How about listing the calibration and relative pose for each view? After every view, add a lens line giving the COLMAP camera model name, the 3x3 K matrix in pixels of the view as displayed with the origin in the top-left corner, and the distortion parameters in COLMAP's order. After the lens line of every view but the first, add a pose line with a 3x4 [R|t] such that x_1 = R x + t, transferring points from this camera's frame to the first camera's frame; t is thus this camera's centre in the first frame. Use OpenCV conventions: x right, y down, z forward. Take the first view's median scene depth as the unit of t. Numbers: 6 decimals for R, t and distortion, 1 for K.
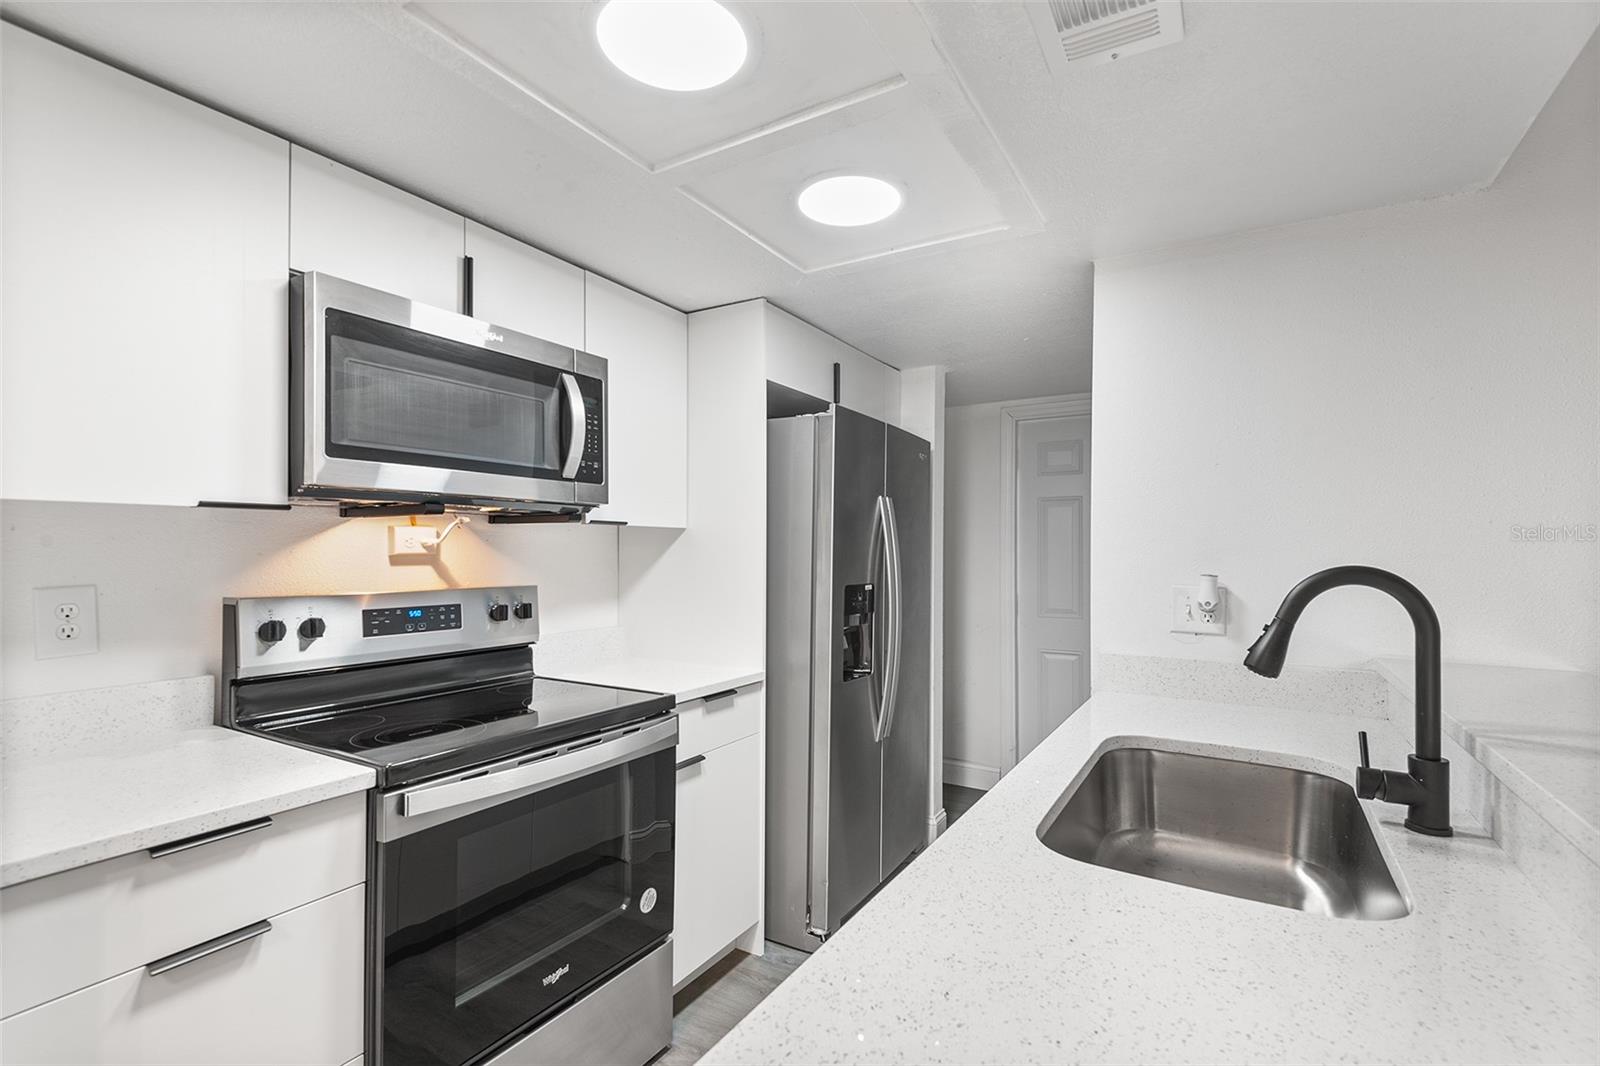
lens RADIAL K [[725.4, 0, 809.0], [0, 725.4, 545.3], [0, 0, 1]] dist [0.012153, -0.006444]
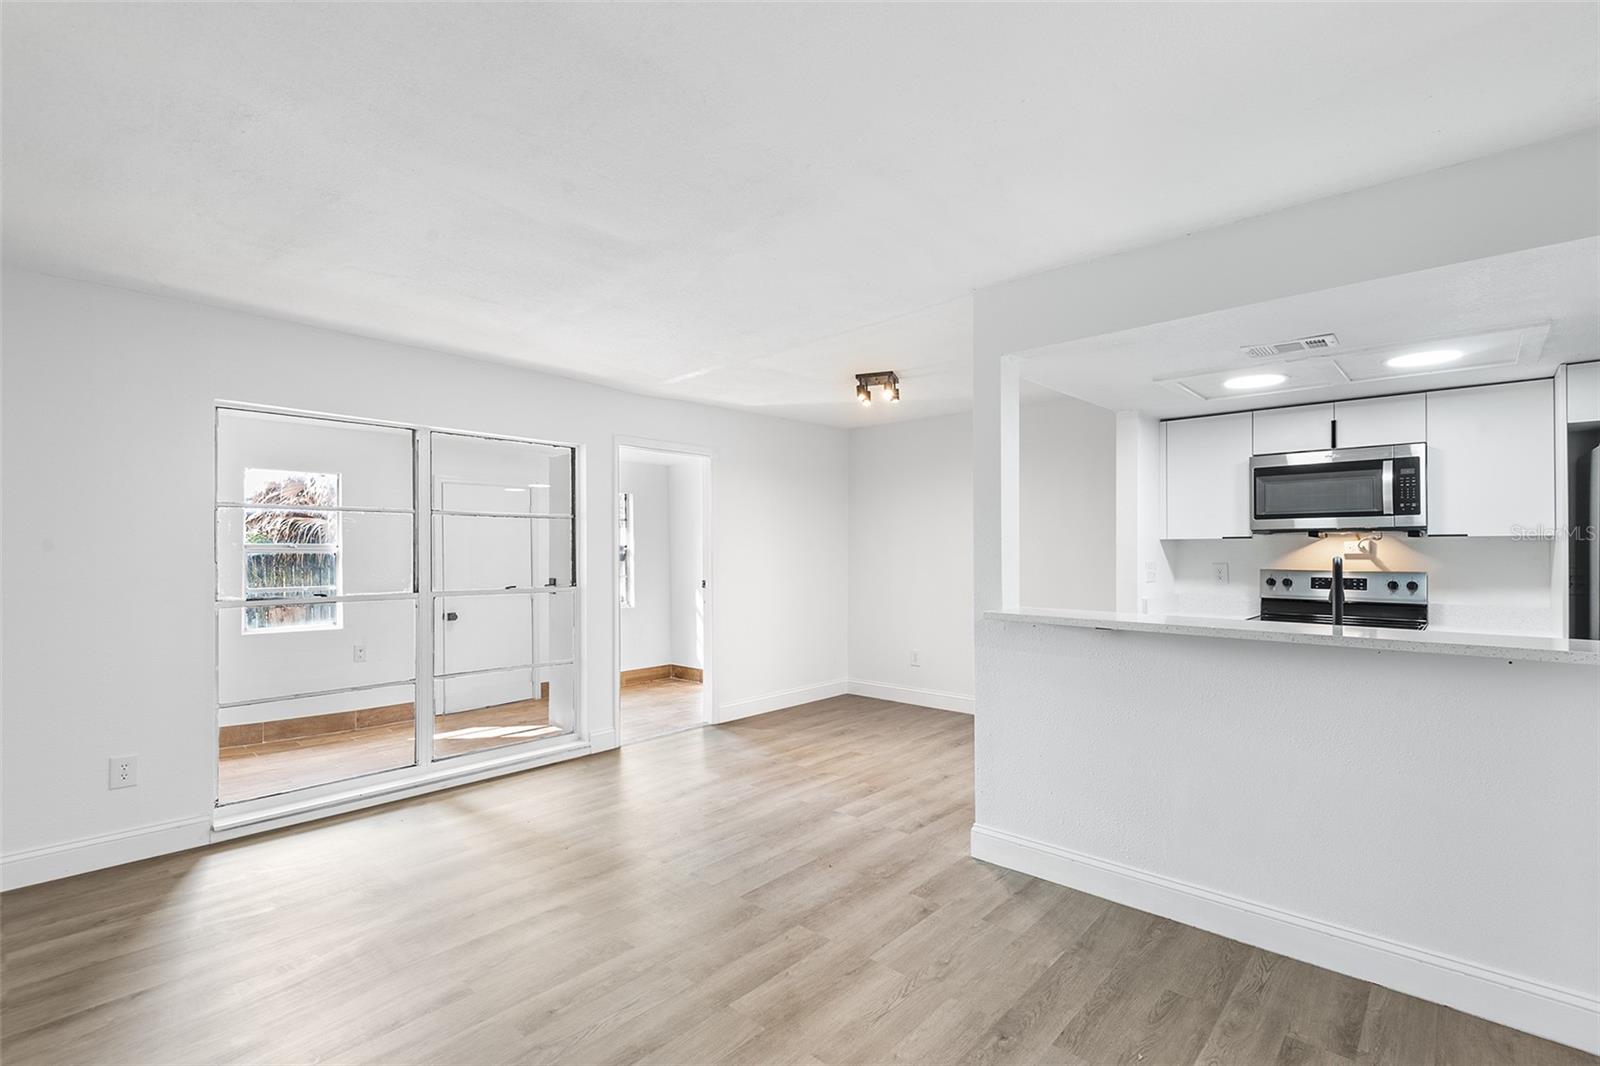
lens RADIAL K [[725.4, 0, 800.0], [0, 725.4, 543.0], [0, 0, 1]] dist [0.012153, -0.006444]
pose [[-0.218840, -0.011215, -0.975696, 2.077583], [0.011213, 0.999839, -0.014008, -0.008414], [0.975696, -0.014006, -0.218679, -0.115059]]
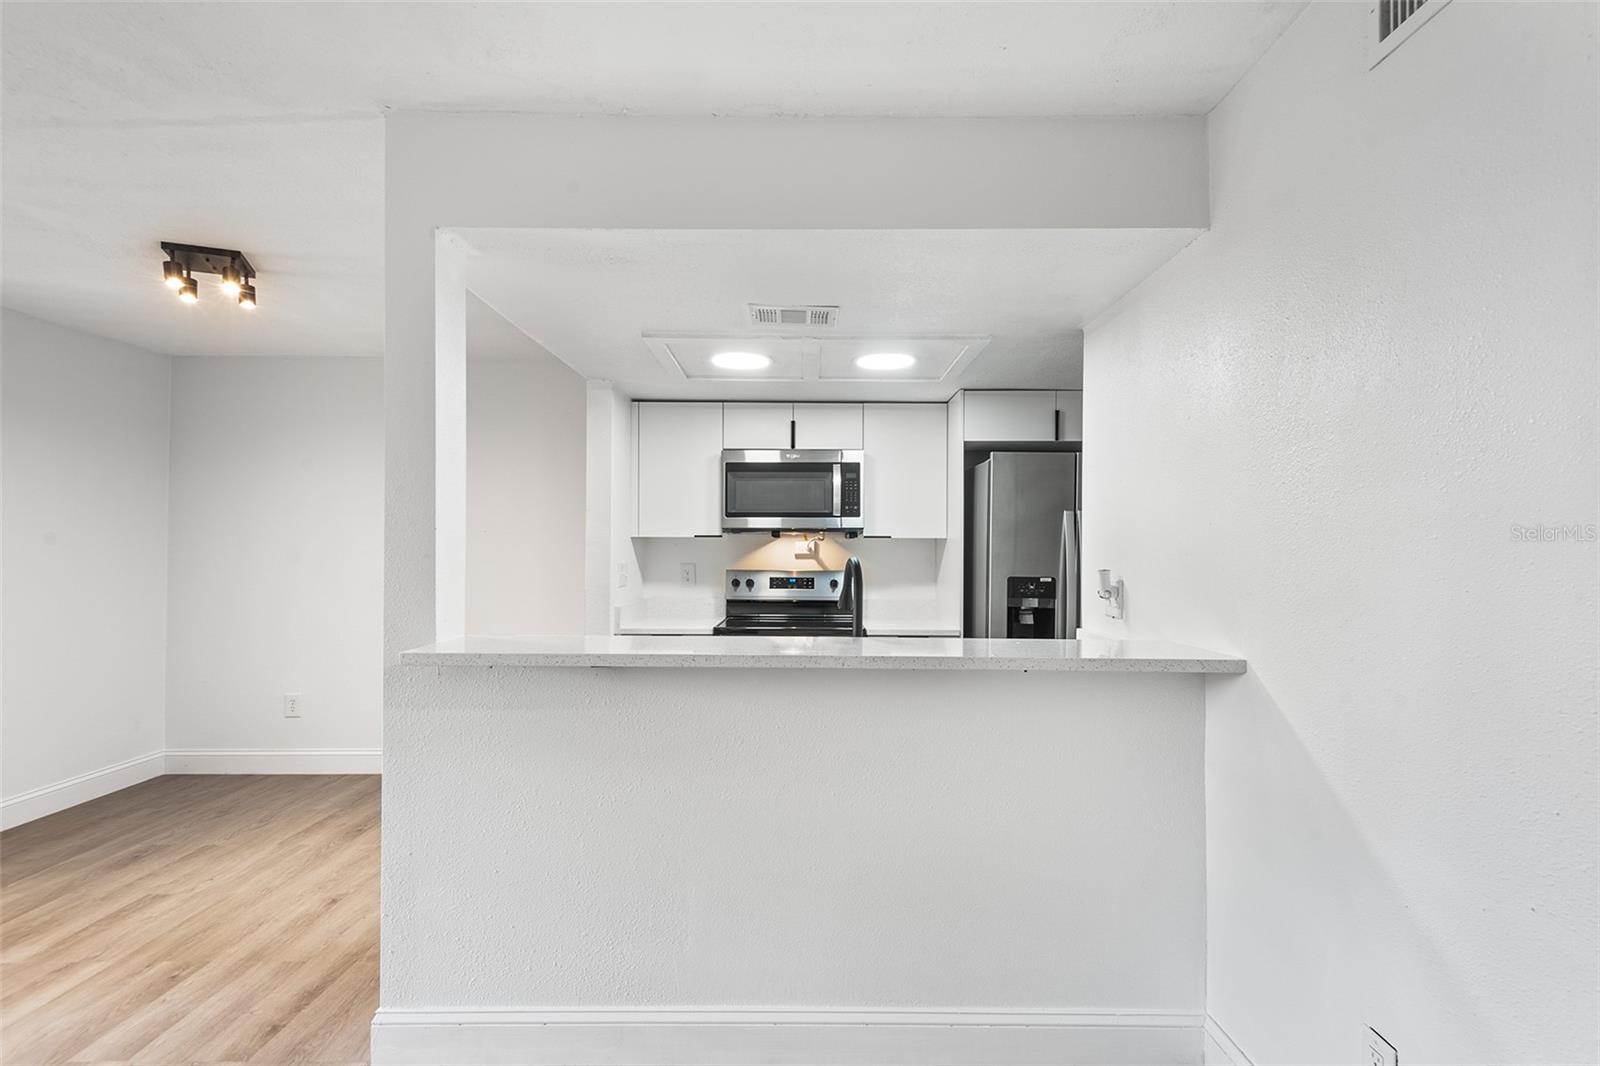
lens RADIAL K [[725.4, 0, 802.0], [0, 725.4, 544.4], [0, 0, 1]] dist [0.012153, -0.006444]
pose [[0.500856, -0.008487, -0.865489, 1.474341], [0.007255, 0.999958, -0.005607, -0.004423], [0.865500, -0.003471, 0.500896, -0.093412]]
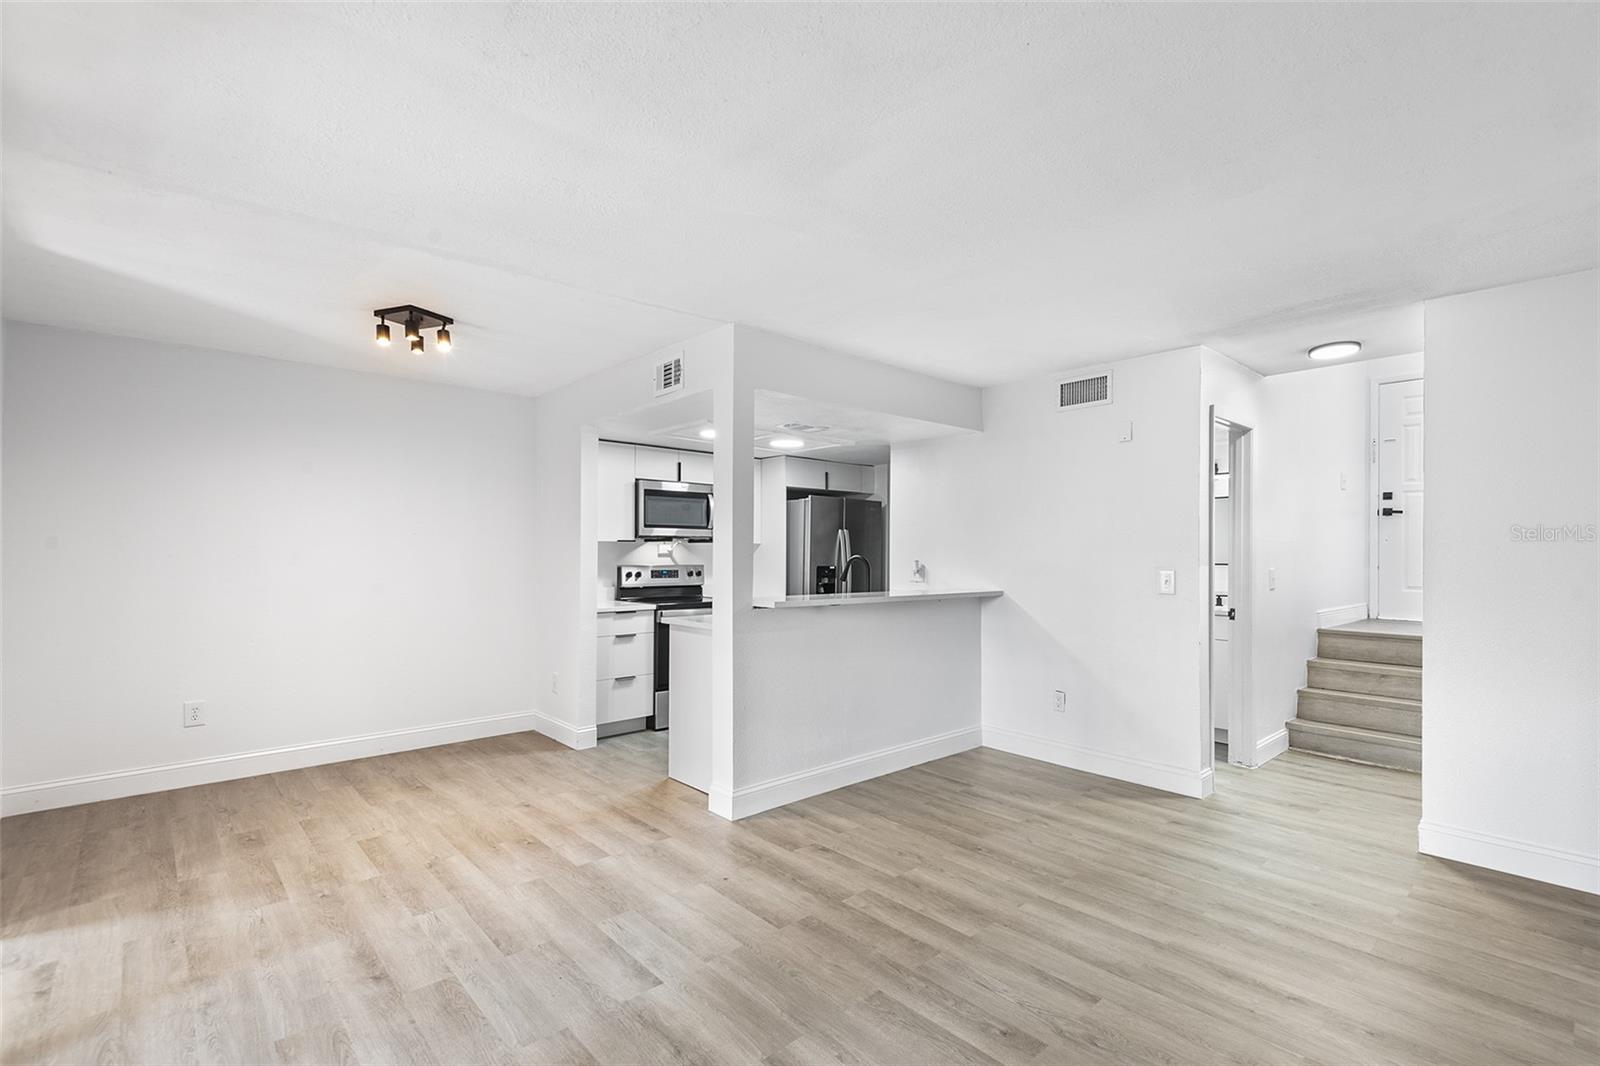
lens RADIAL K [[725.4, 0, 802.3], [0, 725.4, 538.9], [0, 0, 1]] dist [0.012153, -0.006444]
pose [[0.951267, -0.003851, -0.308345, 1.061848], [0.001001, 0.999955, -0.009400, -0.021730], [0.308367, 0.008633, 0.951228, -1.931573]]
